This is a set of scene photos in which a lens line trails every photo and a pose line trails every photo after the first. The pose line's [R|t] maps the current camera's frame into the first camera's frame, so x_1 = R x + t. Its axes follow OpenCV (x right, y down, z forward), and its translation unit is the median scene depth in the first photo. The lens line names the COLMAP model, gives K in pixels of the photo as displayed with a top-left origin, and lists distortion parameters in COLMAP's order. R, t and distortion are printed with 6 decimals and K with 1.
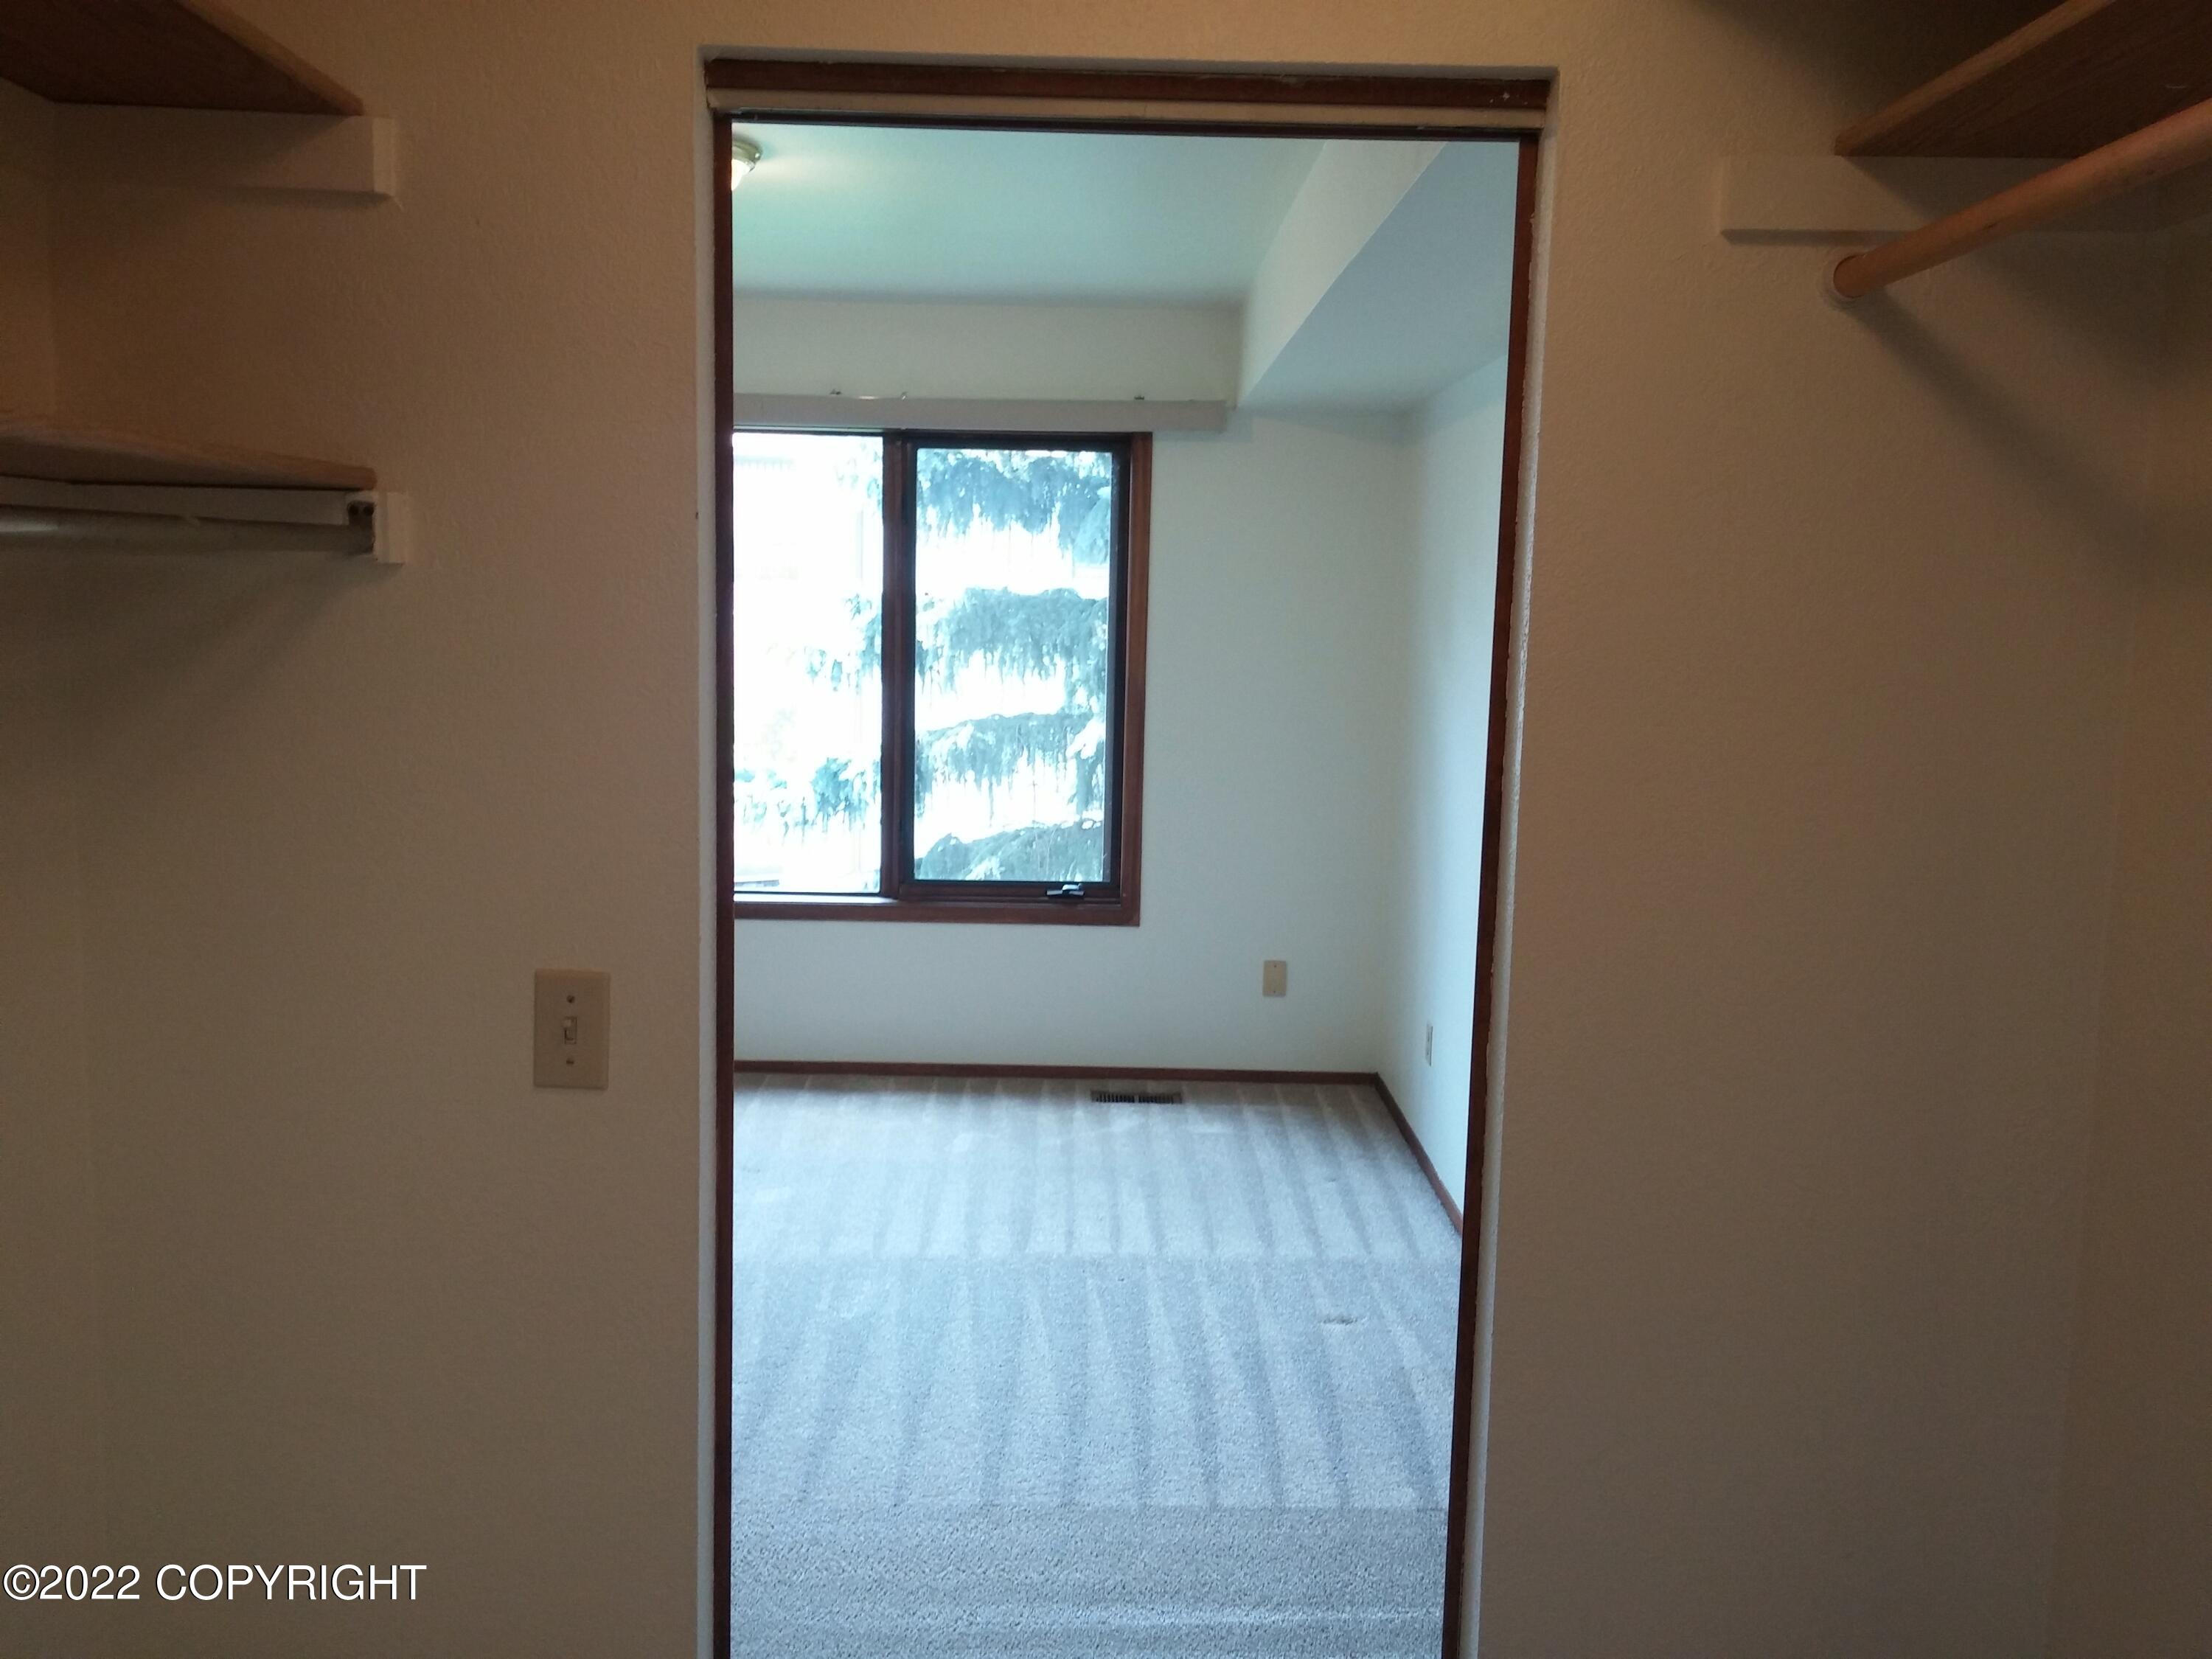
lens RADIAL K [[1854.5, 0, 1097.0], [0, 1854.5, 826.8], [0, 0, 1]] dist [0.070215, -0.084668]
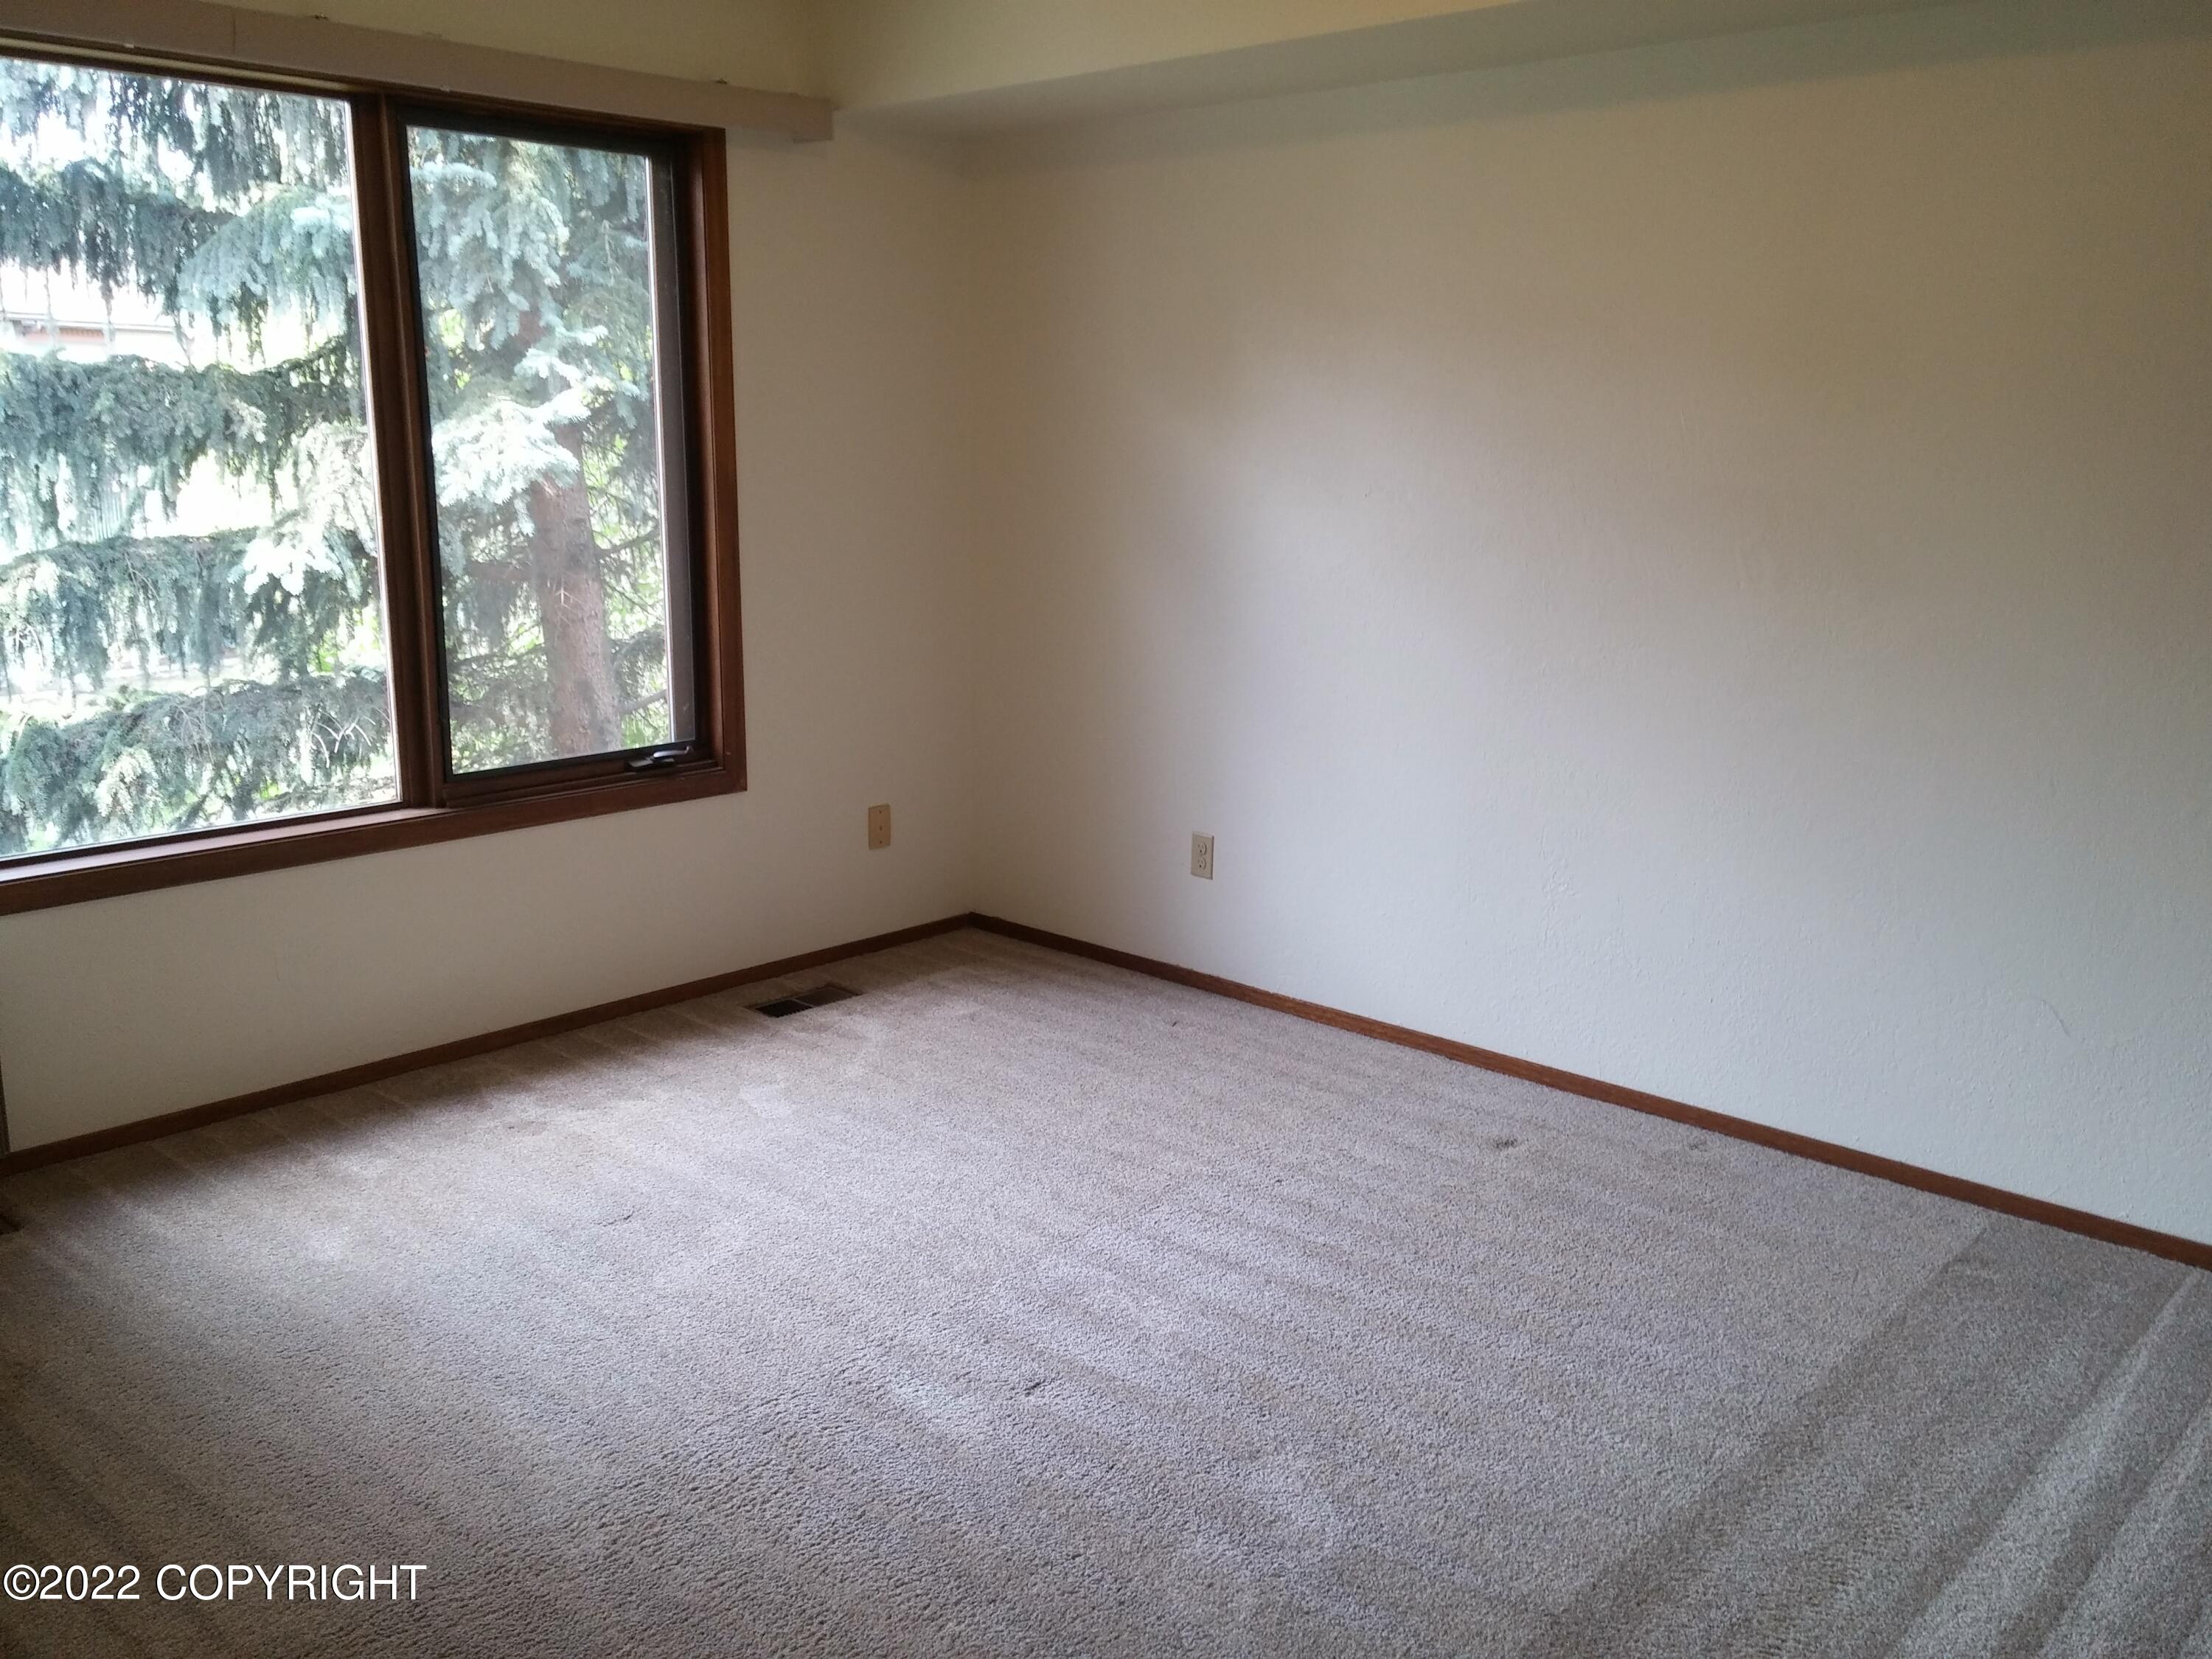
lens RADIAL K [[1854.5, 0, 1097.0], [0, 1854.5, 826.8], [0, 0, 1]] dist [0.070215, -0.084668]
pose [[0.681464, -0.169956, 0.711844, -0.473646], [0.094721, 0.984963, 0.144486, -0.033317], [-0.725696, -0.031036, 0.687315, 0.377263]]
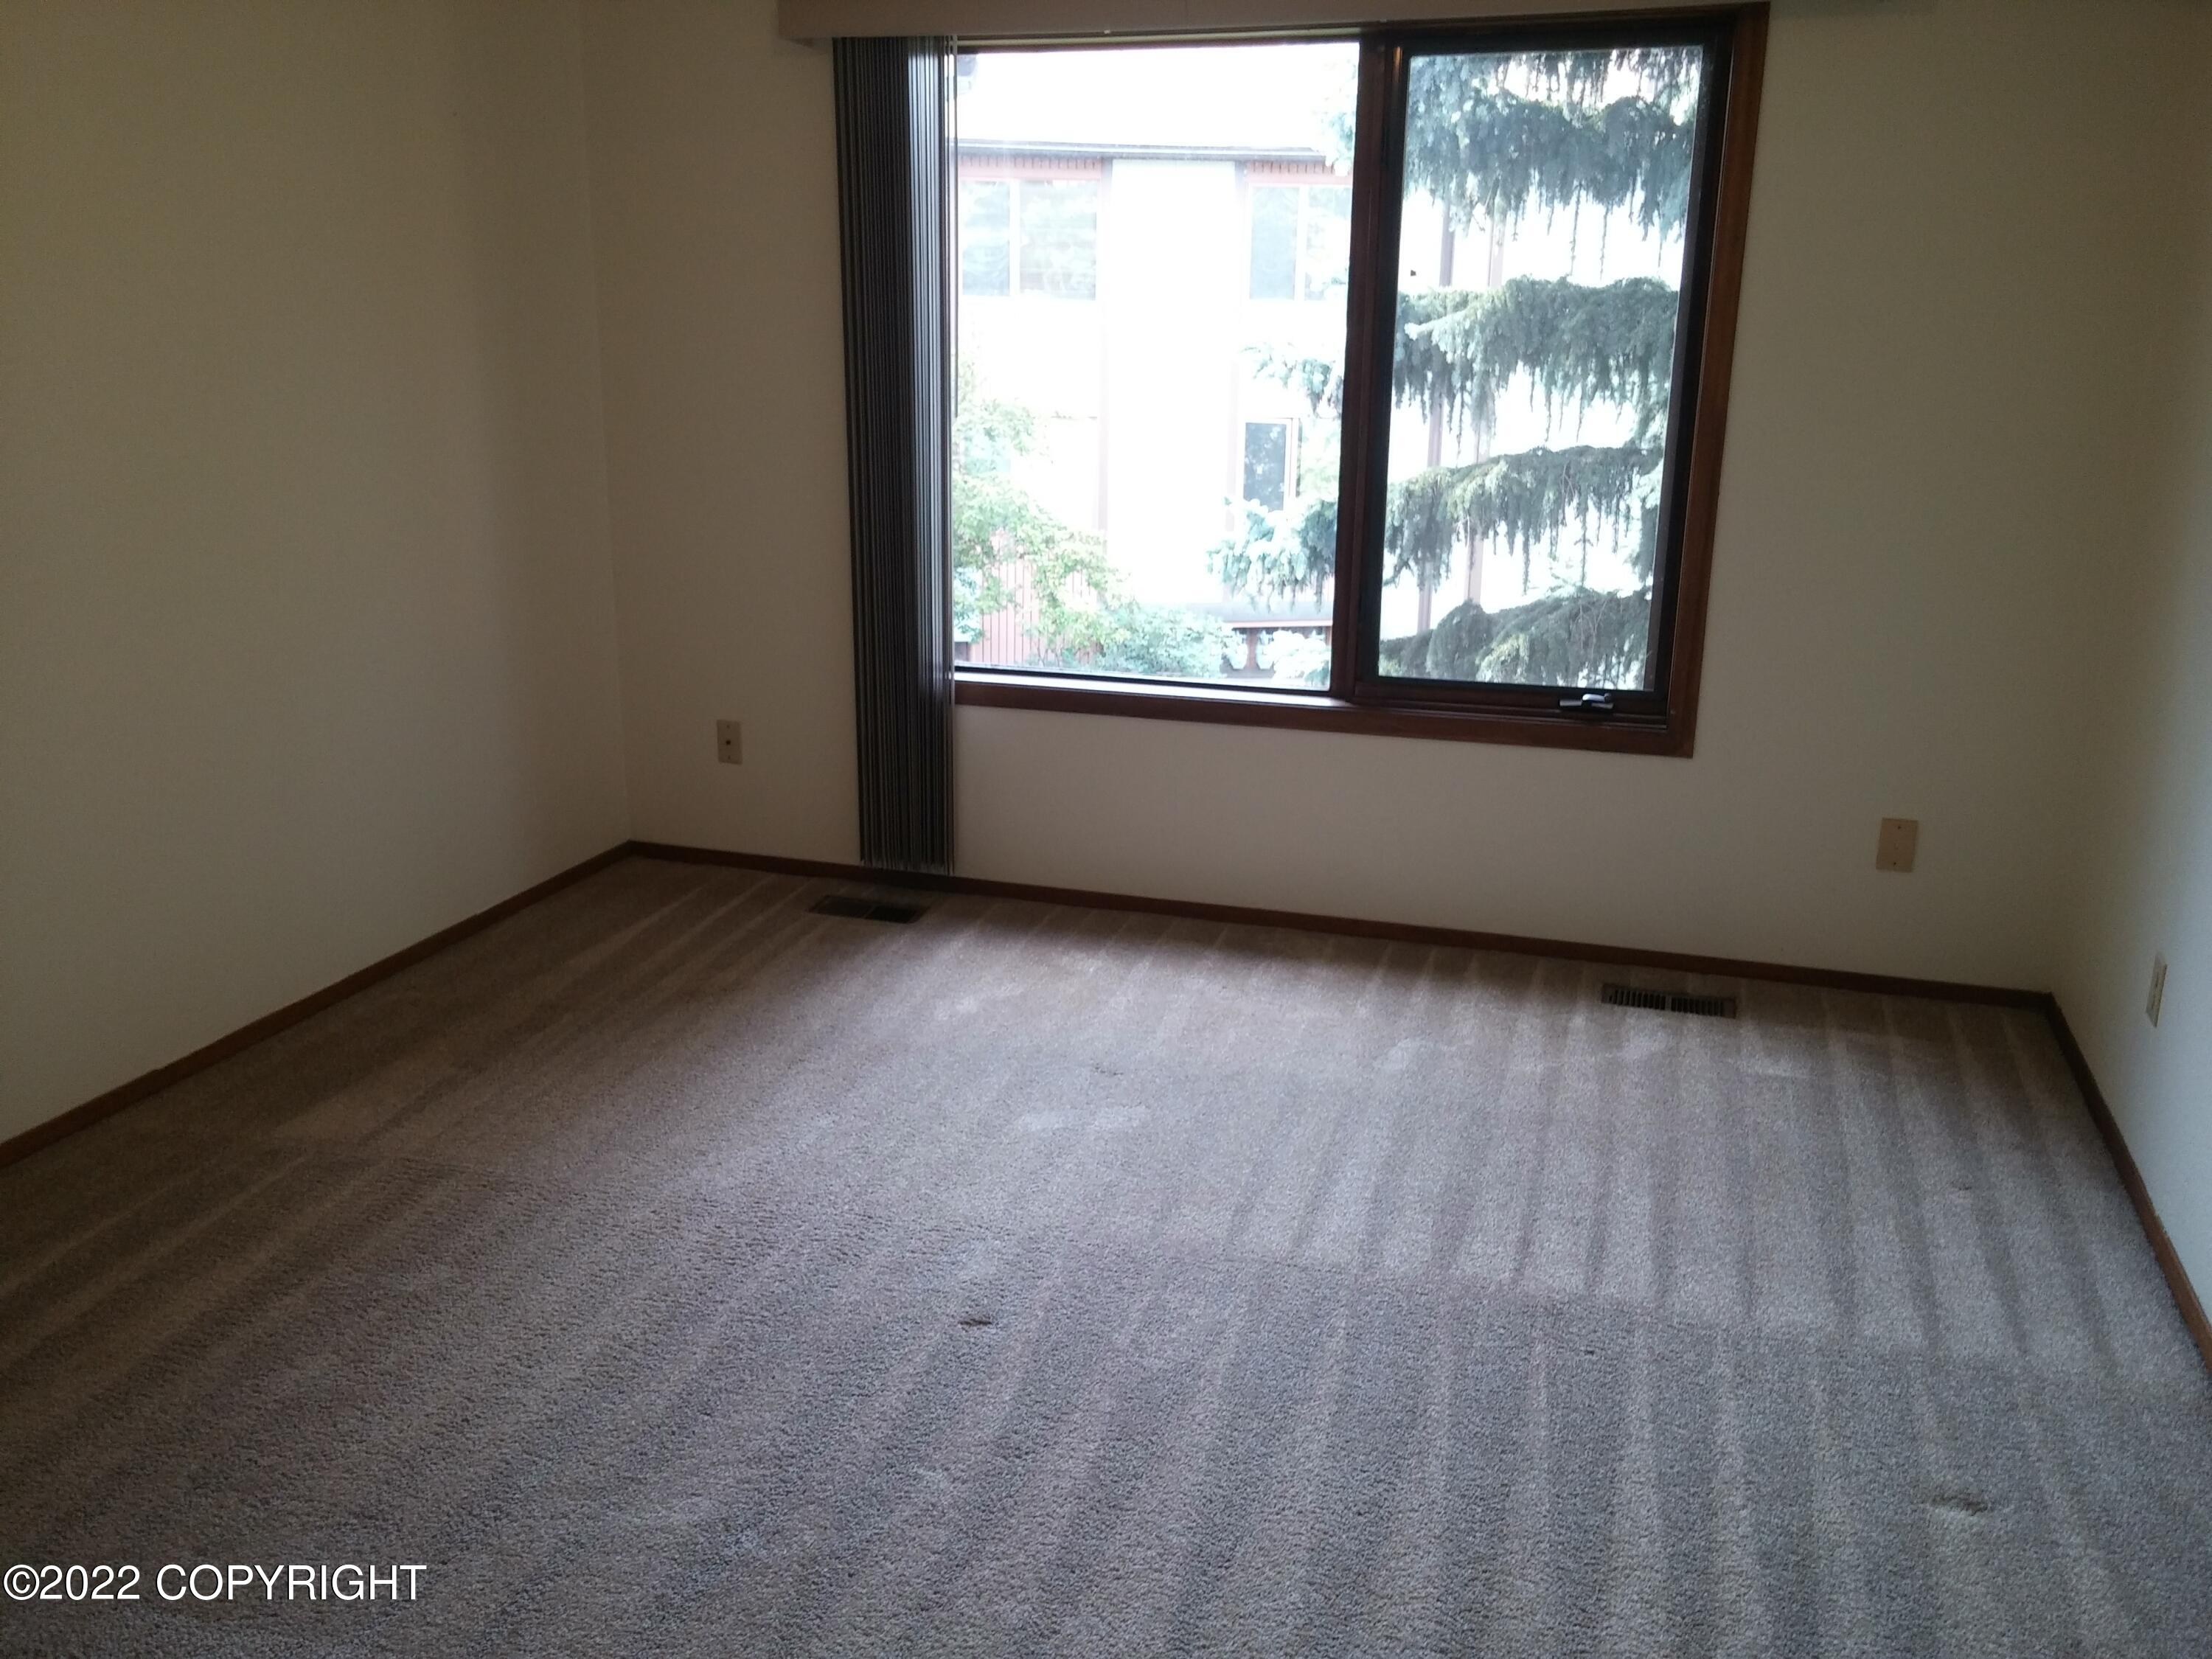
lens RADIAL K [[1854.5, 0, 1097.0], [0, 1854.5, 826.8], [0, 0, 1]] dist [0.070215, -0.084668]
pose [[0.950544, 0.069568, -0.302698, 0.026274], [-0.026496, 0.989203, 0.144139, -0.017486], [0.309457, -0.128990, 0.942124, 0.283791]]
